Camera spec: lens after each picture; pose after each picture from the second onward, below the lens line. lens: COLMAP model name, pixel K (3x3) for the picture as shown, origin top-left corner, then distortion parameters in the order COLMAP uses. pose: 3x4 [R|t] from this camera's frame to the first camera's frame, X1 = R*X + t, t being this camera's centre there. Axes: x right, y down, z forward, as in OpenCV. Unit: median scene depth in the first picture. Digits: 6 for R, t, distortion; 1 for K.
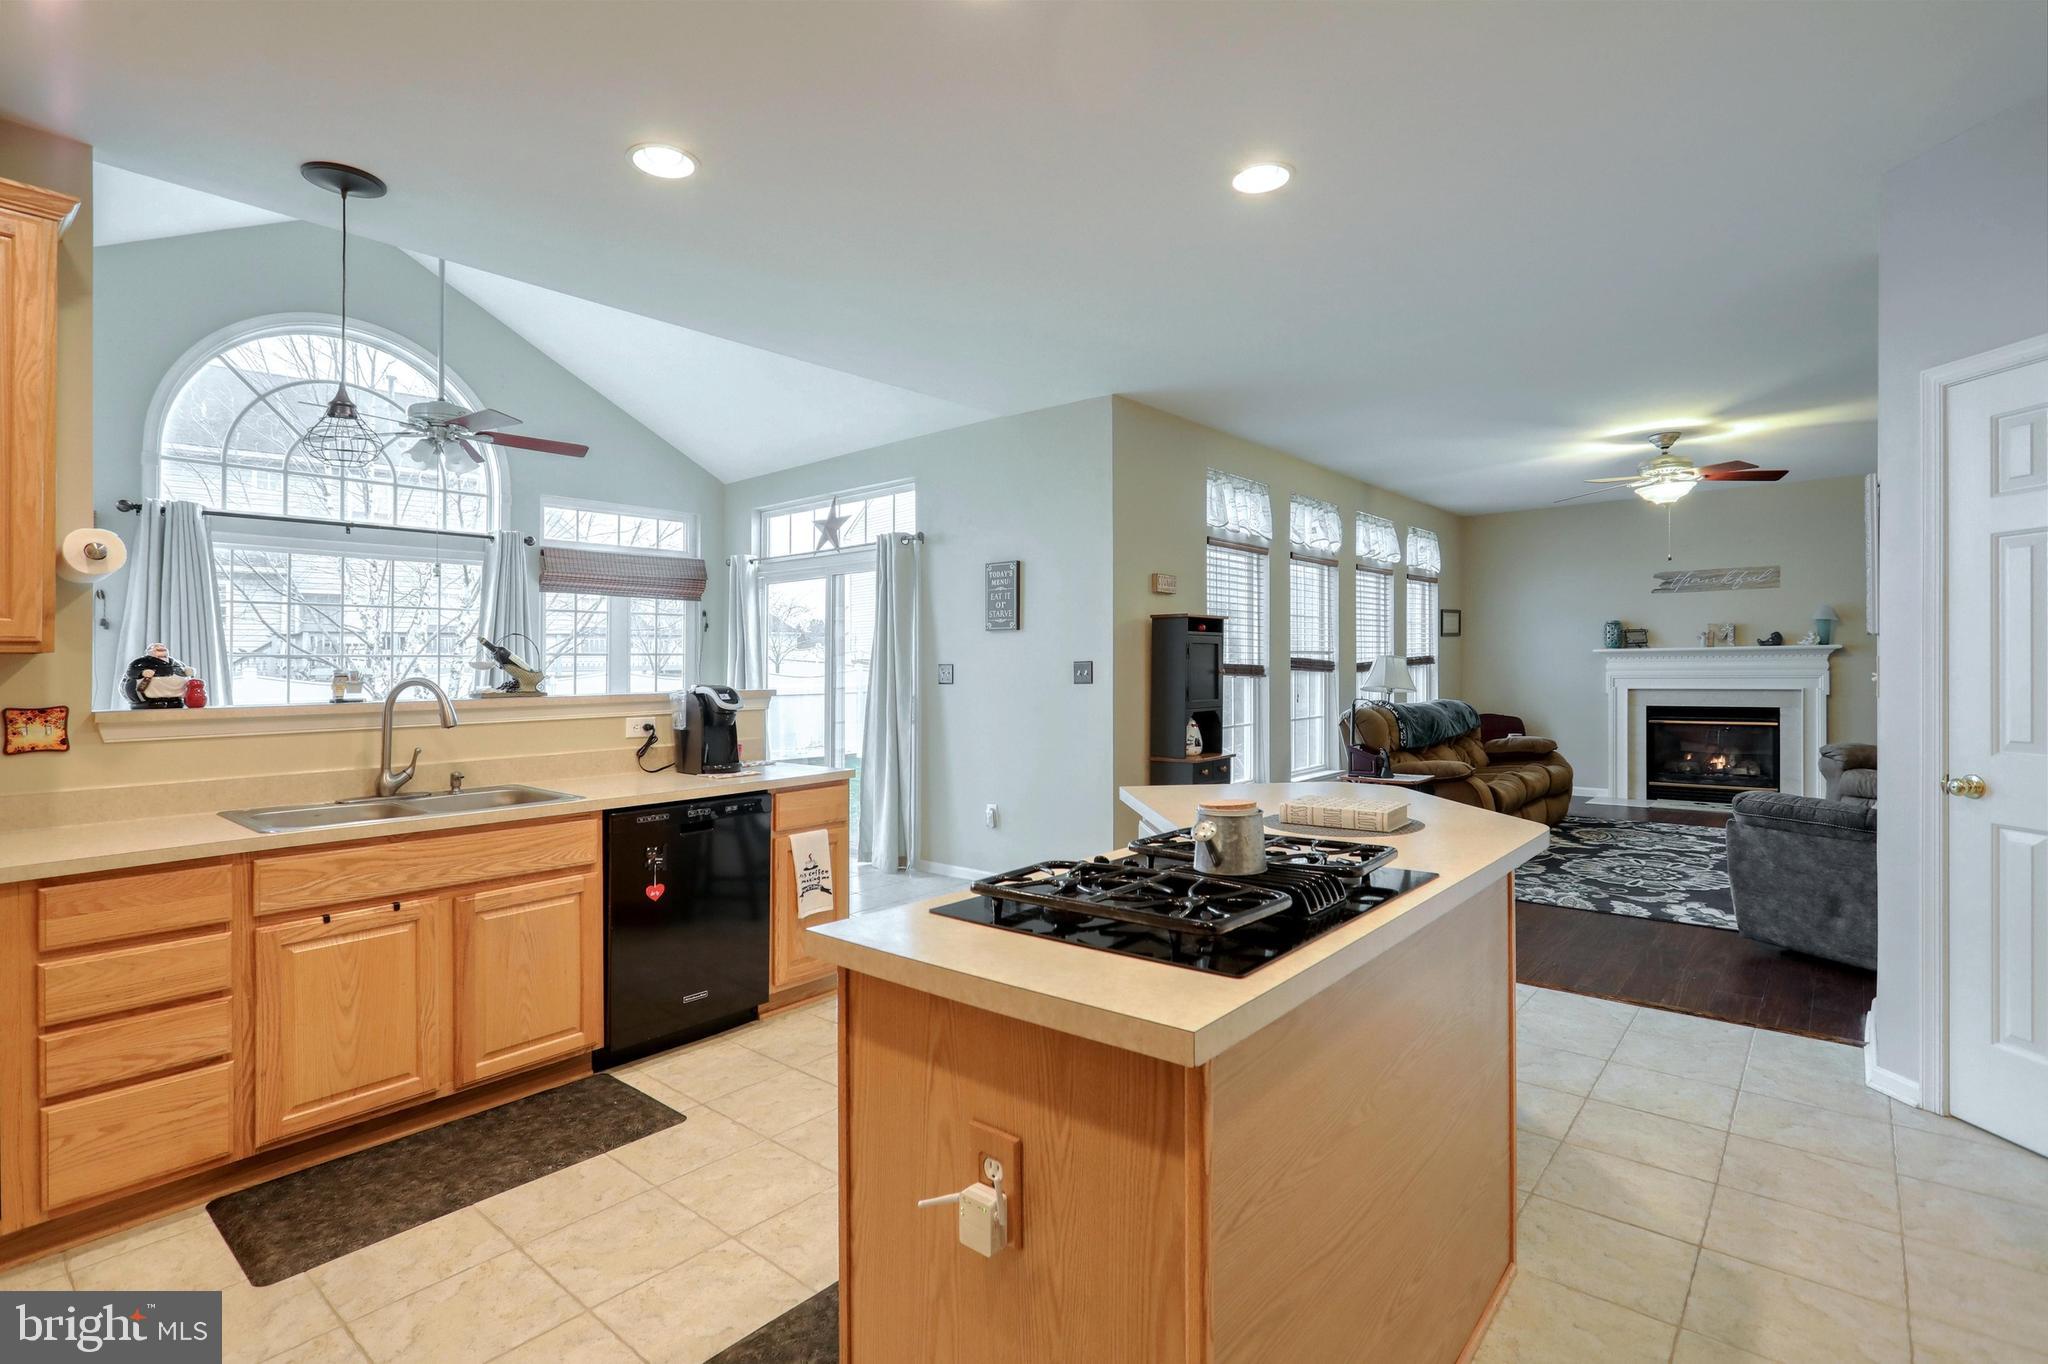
lens RADIAL K [[987.0, 0, 968.9], [0, 987.0, 656.7], [0, 0, 1]] dist [-0.000623, 0.000015]
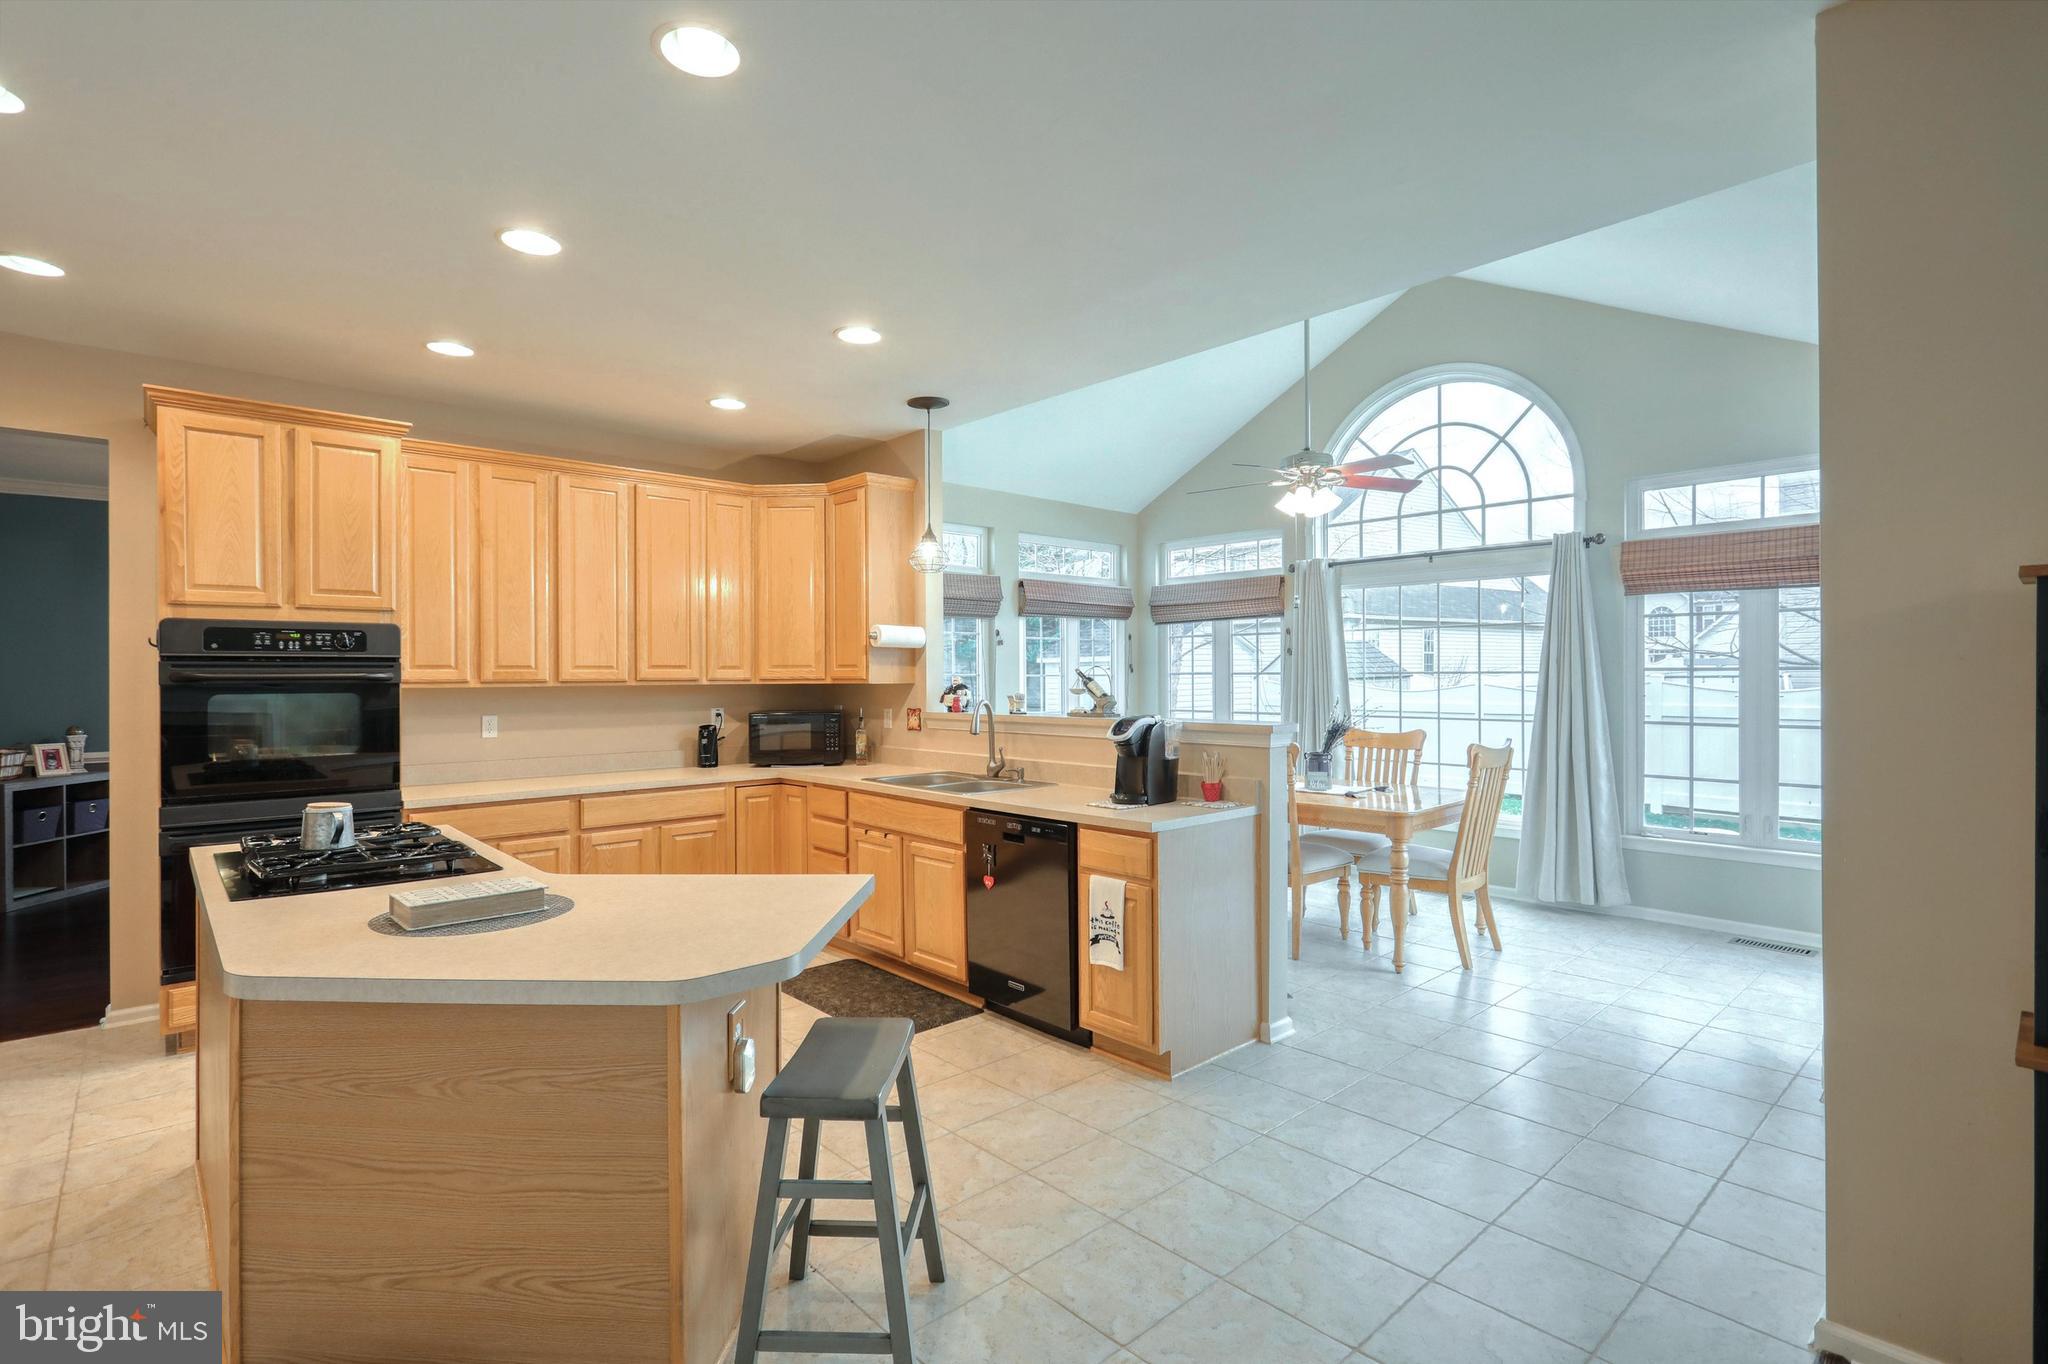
lens RADIAL K [[987.0, 0, 1053.5], [0, 987.0, 679.3], [0, 0, 1]] dist [-0.000623, 0.000015]
pose [[-0.077986, 0.014839, -0.996844, 0.914747], [0.013202, 0.999817, 0.013850, -0.028827], [0.996867, -0.012080, -0.078167, 1.210817]]
